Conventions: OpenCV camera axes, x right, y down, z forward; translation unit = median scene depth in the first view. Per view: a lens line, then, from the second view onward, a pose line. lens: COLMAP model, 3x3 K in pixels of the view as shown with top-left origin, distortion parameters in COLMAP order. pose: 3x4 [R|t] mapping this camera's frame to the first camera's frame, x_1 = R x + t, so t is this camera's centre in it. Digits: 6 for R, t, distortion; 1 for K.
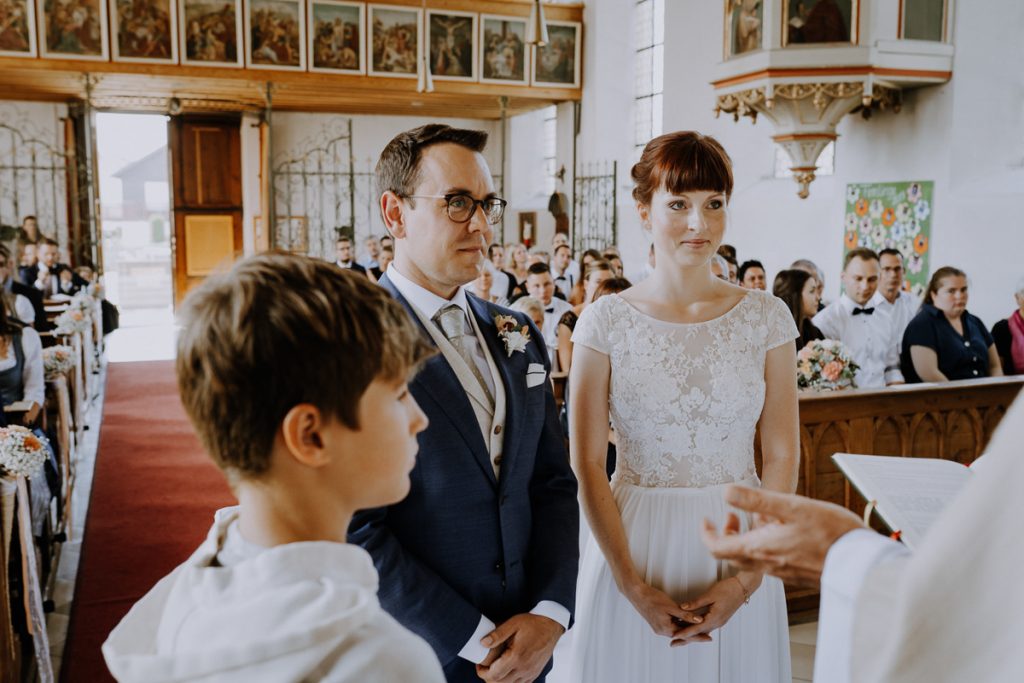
lens RADIAL K [[976.4, 0, 506.6], [0, 976.4, 364.7], [0, 0, 1]] dist [0.004276, 0.000000]
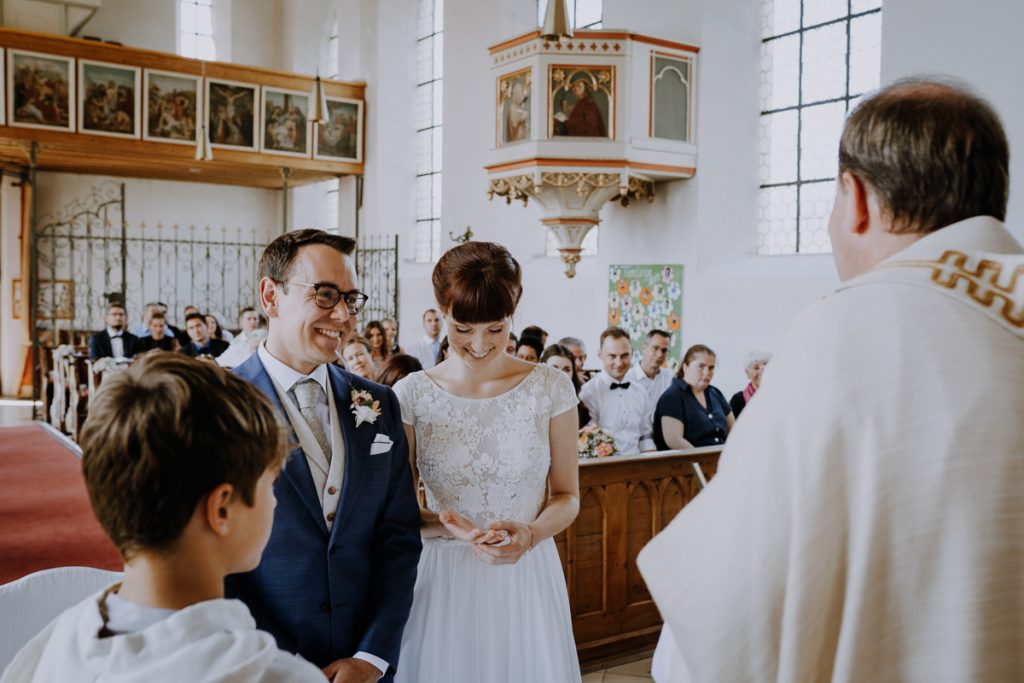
lens RADIAL K [[976.4, 0, 502.4], [0, 976.4, 366.1], [0, 0, 1]] dist [0.004276, 0.000000]
pose [[0.977057, 0.004944, 0.212919, 0.002357], [0.009614, 0.997687, -0.067287, -0.001270], [-0.212759, 0.067790, 0.974750, -0.014380]]
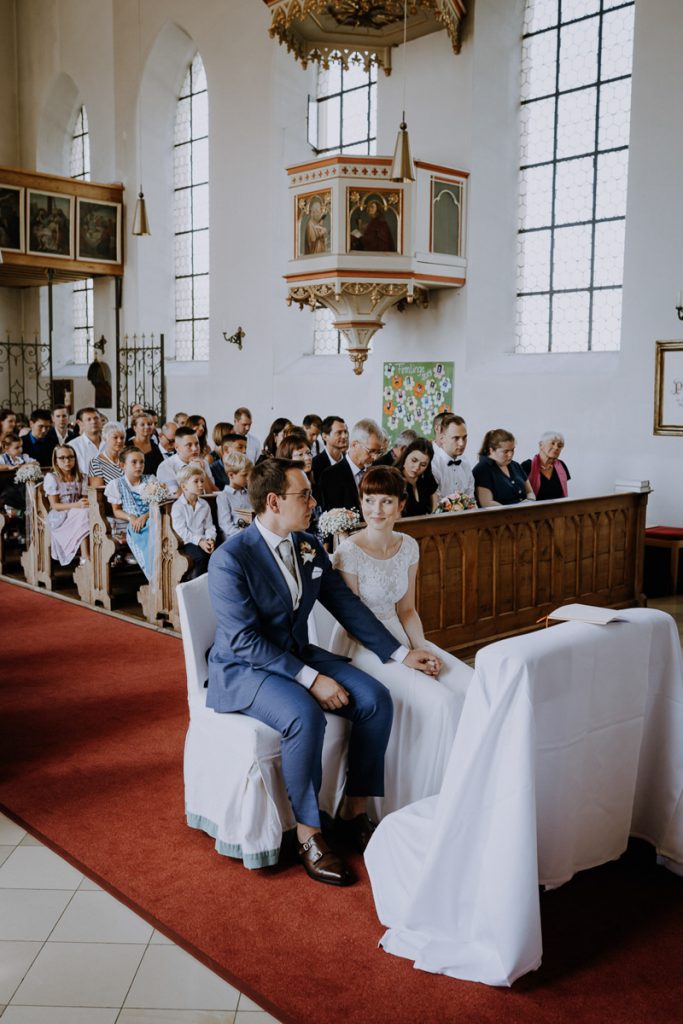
lens RADIAL K [[976.4, 0, 340.6], [0, 976.4, 552.8], [0, 0, 1]] dist [0.004276, 0.000000]
pose [[0.931184, -0.050228, 0.361073, -0.117501], [0.042710, 0.998673, 0.028777, 0.012979], [-0.362039, -0.011375, 0.932093, -0.099207]]
